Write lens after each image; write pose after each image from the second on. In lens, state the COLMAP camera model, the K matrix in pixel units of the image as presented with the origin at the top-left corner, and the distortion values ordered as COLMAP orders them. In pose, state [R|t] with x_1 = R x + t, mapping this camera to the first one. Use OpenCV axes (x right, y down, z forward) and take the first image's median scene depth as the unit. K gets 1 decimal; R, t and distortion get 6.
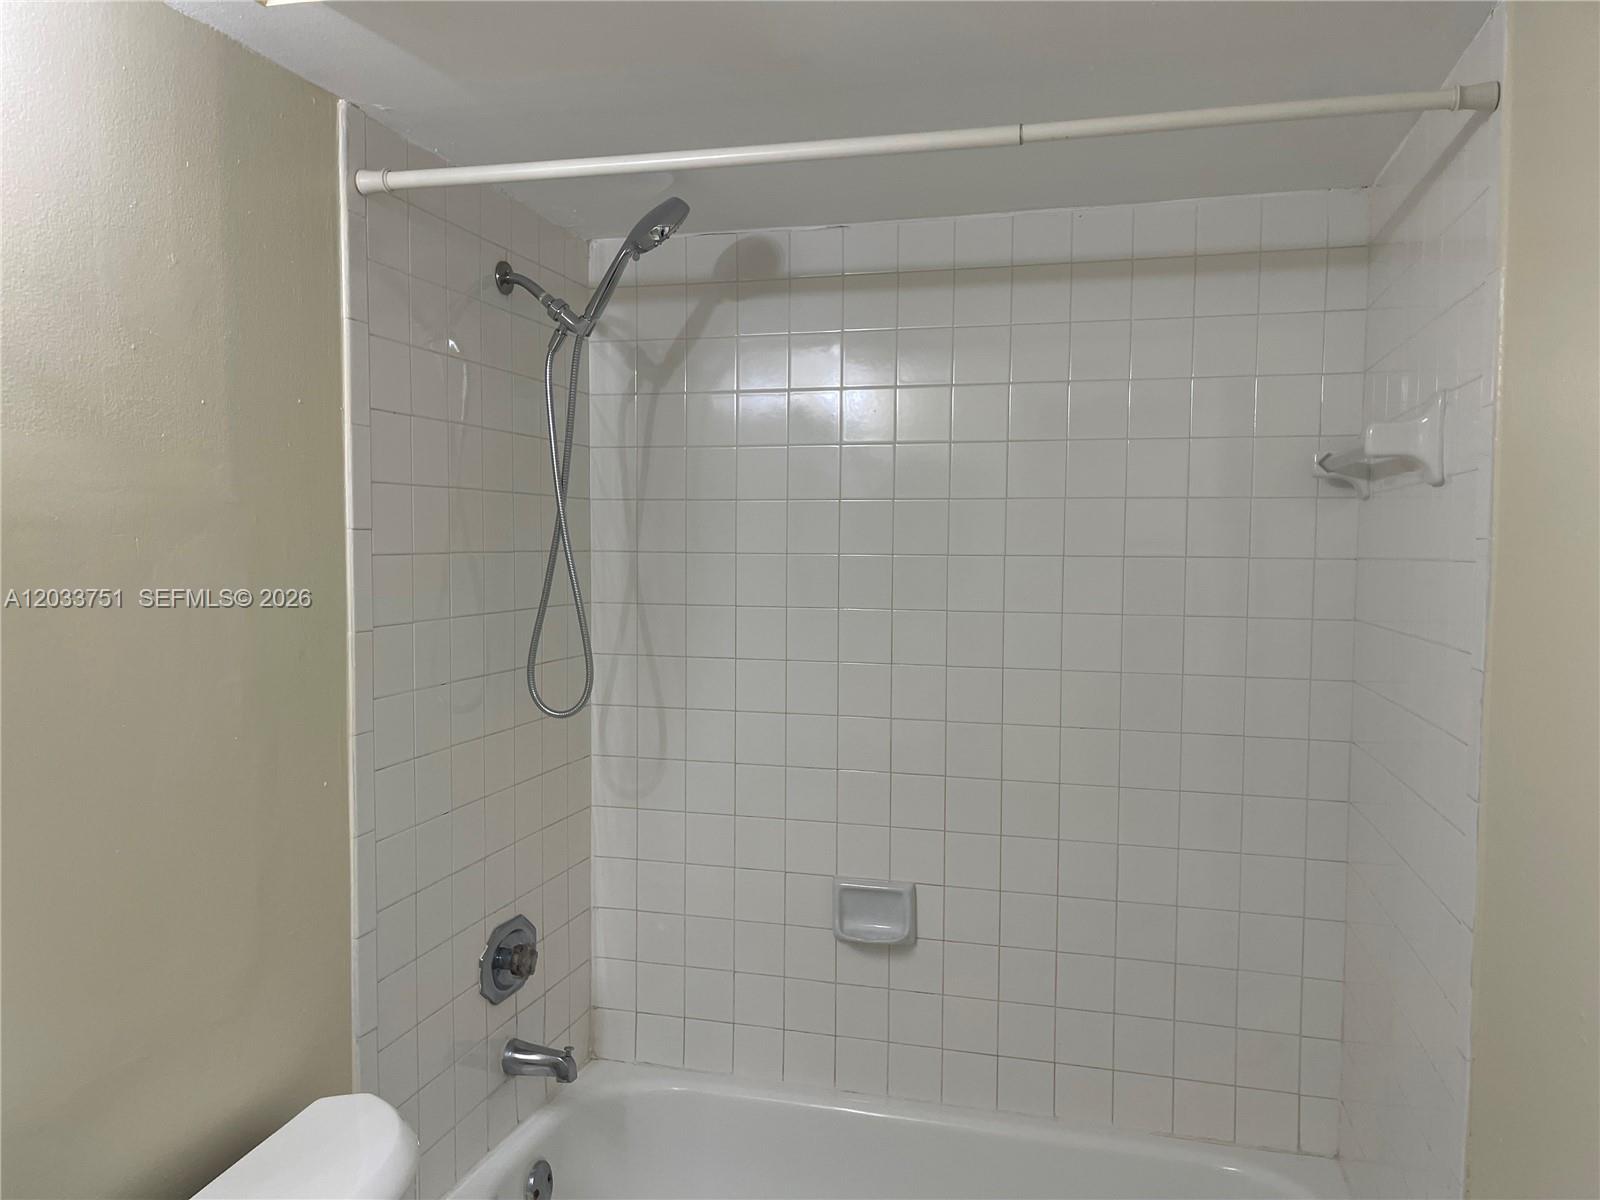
lens RADIAL K [[1215.1, 0, 794.6], [0, 1215.1, 605.8], [0, 0, 1]] dist [0.072119, -0.100334]
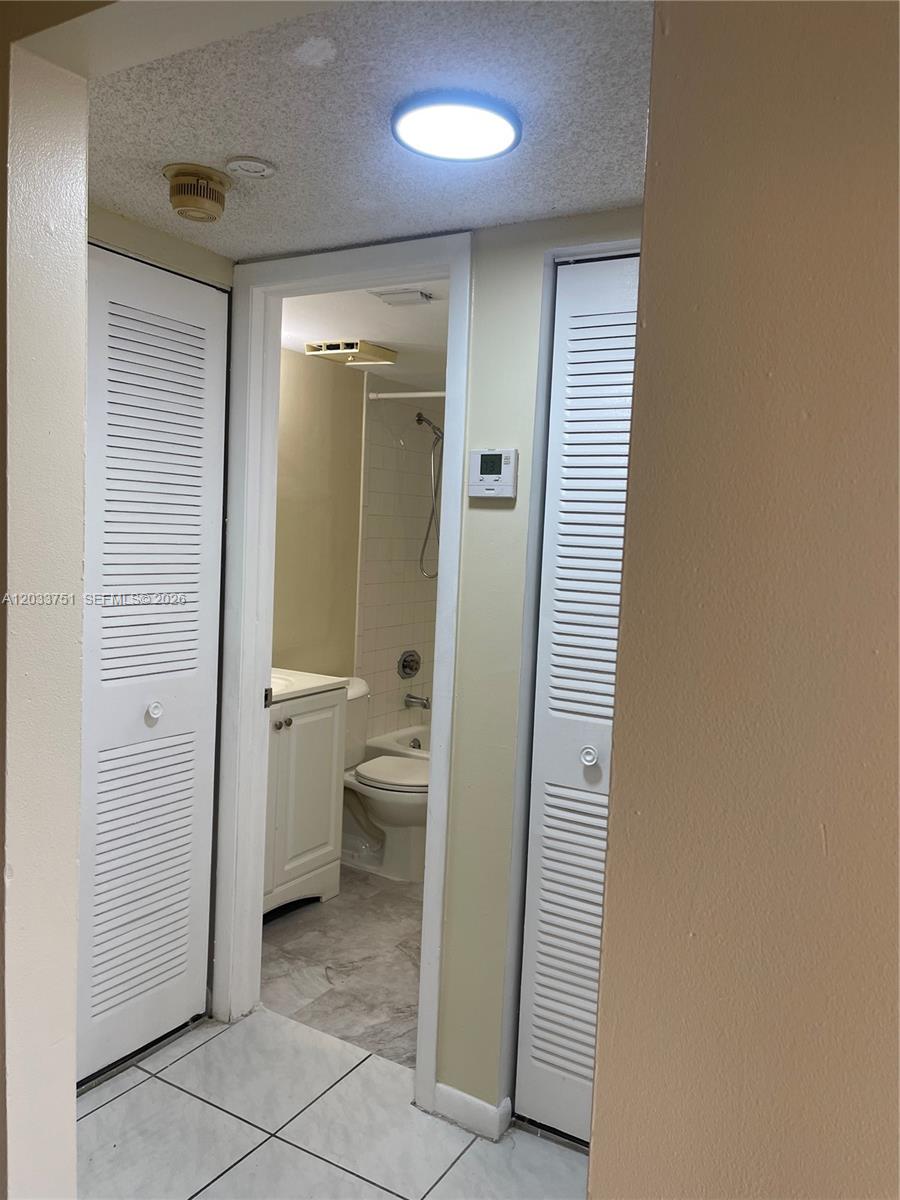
lens RADIAL K [[911.3, 0, 462.7], [0, 911.3, 599.5], [0, 0, 1]] dist [0.072119, -0.100334]
pose [[0.966504, 0.059486, -0.249663, 0.395266], [-0.054457, 0.998151, 0.027012, 0.079509], [0.250808, -0.012512, 0.967956, -0.977177]]
